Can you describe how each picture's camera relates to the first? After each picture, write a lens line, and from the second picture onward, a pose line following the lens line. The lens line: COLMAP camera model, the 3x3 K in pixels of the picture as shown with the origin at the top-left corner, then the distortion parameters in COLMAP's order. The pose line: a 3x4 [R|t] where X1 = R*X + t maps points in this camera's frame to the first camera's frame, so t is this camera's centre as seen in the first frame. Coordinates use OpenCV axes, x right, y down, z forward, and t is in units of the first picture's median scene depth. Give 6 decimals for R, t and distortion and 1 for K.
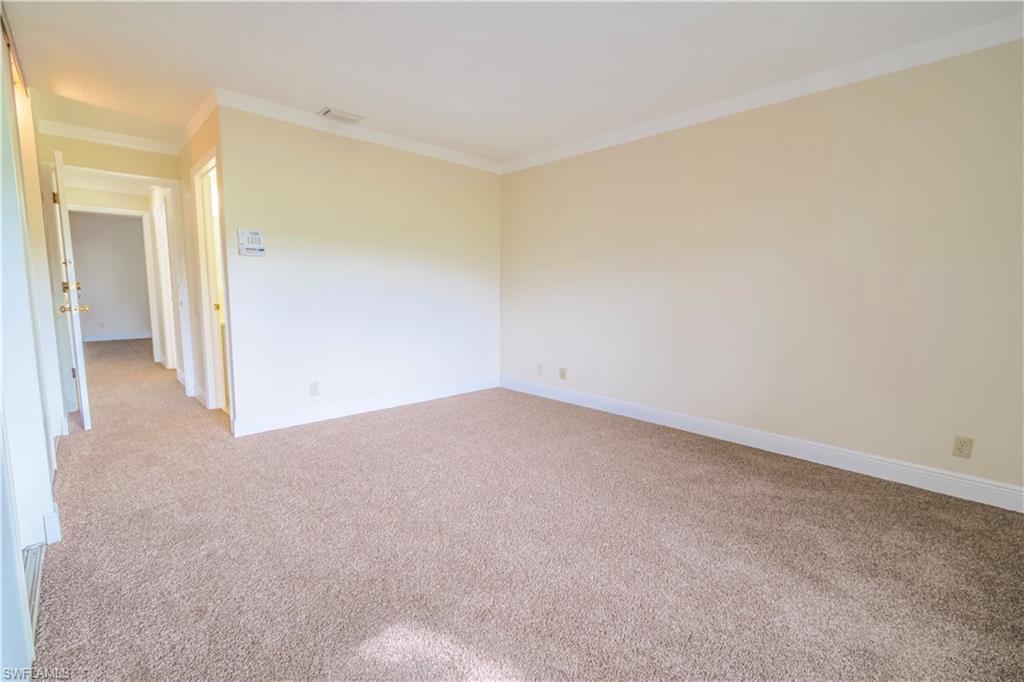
lens RADIAL K [[449.5, 0, 513.0], [0, 449.5, 337.2], [0, 0, 1]] dist [-0.003216, 0.001193]
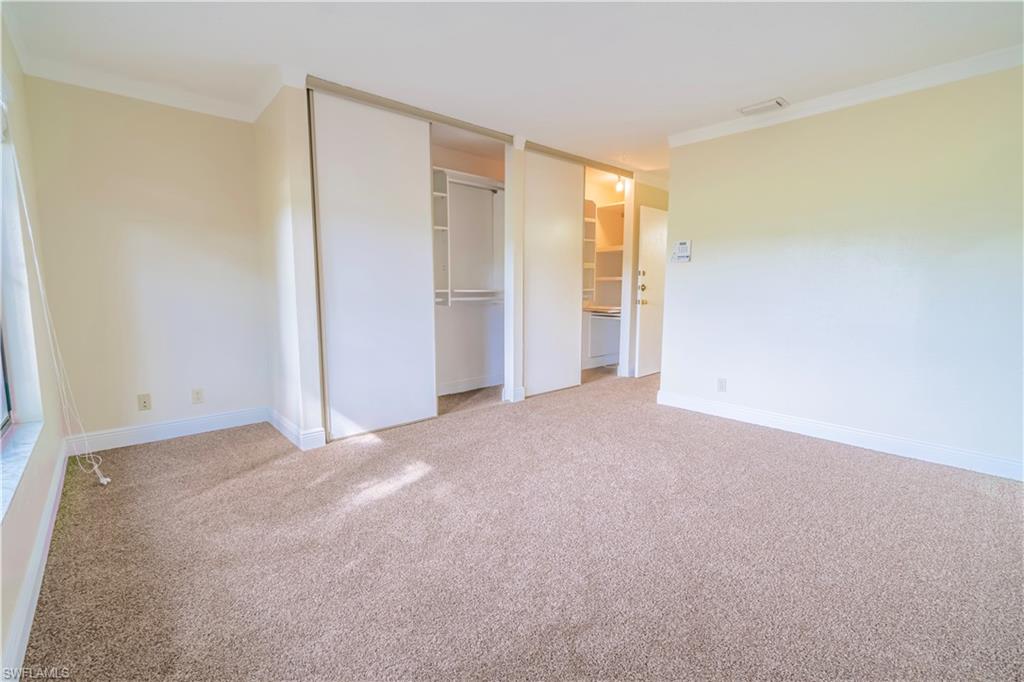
lens RADIAL K [[449.5, 0, 503.3], [0, 449.5, 341.6], [0, 0, 1]] dist [-0.003216, 0.001193]
pose [[-0.044600, 0.116461, -0.992193, 0.655453], [-0.112498, 0.986279, 0.120824, -0.058387], [0.992650, 0.117009, -0.030887, 0.555092]]
